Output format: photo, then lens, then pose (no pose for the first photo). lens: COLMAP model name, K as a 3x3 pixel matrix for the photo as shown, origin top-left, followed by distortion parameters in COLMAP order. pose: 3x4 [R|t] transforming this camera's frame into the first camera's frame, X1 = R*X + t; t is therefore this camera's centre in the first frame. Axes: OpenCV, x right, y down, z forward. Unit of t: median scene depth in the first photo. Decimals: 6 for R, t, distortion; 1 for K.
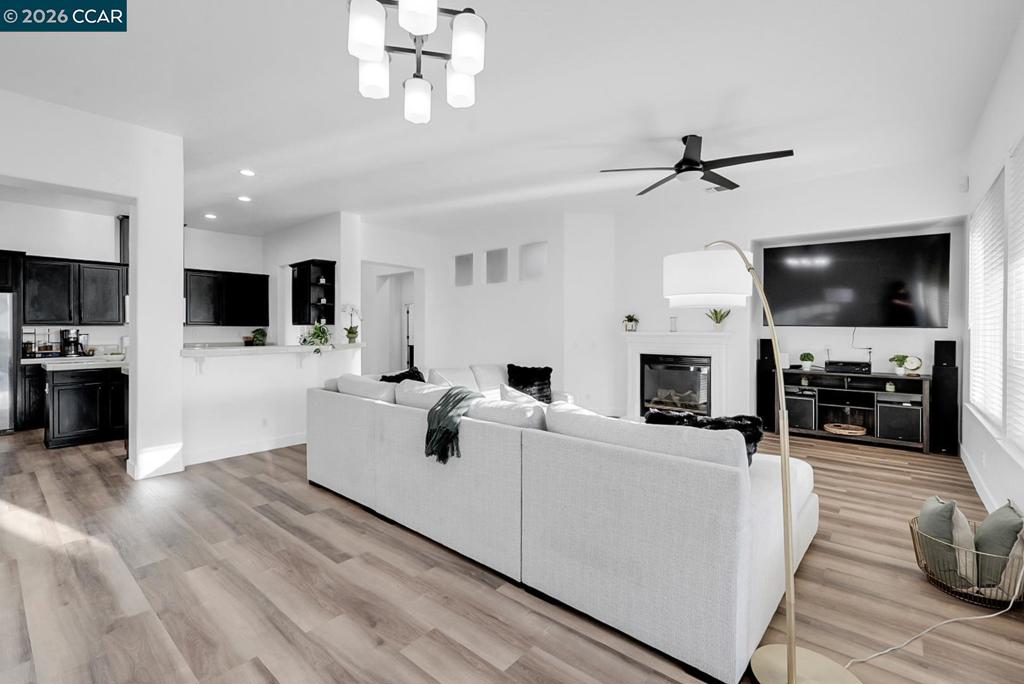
lens RADIAL K [[448.1, 0, 507.7], [0, 448.1, 331.8], [0, 0, 1]] dist [-0.012036, -0.000163]
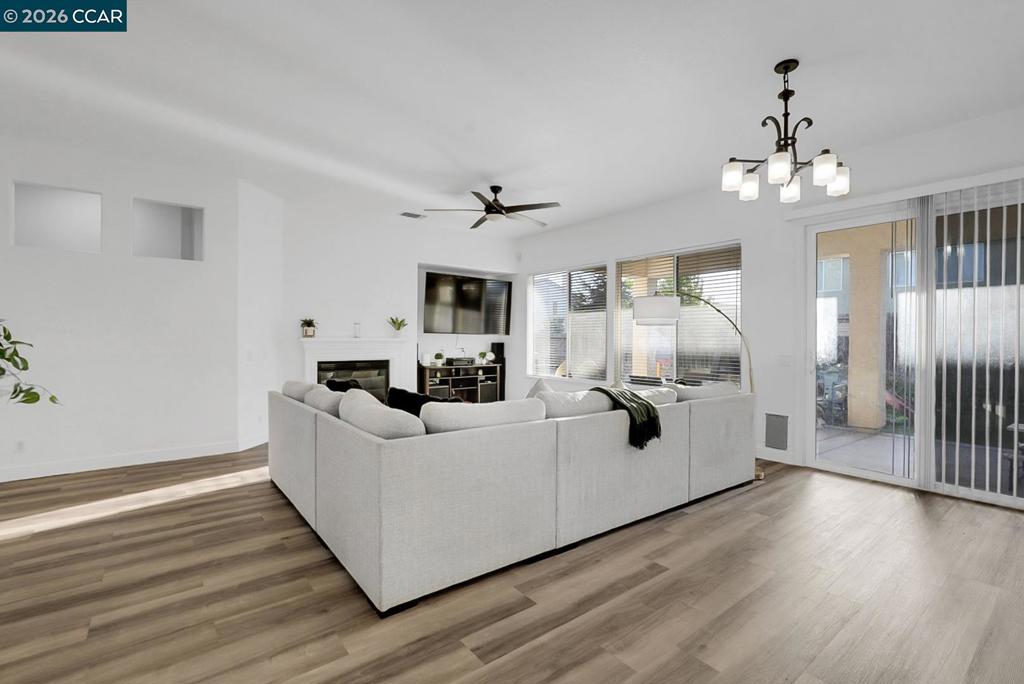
lens RADIAL K [[448.1, 0, 516.2], [0, 448.1, 343.6], [0, 0, 1]] dist [-0.012036, -0.000163]
pose [[0.226533, -0.014262, 0.973899, -1.255642], [0.000748, 0.999895, 0.014469, -0.002213], [-0.974003, -0.002549, 0.226520, 0.973691]]
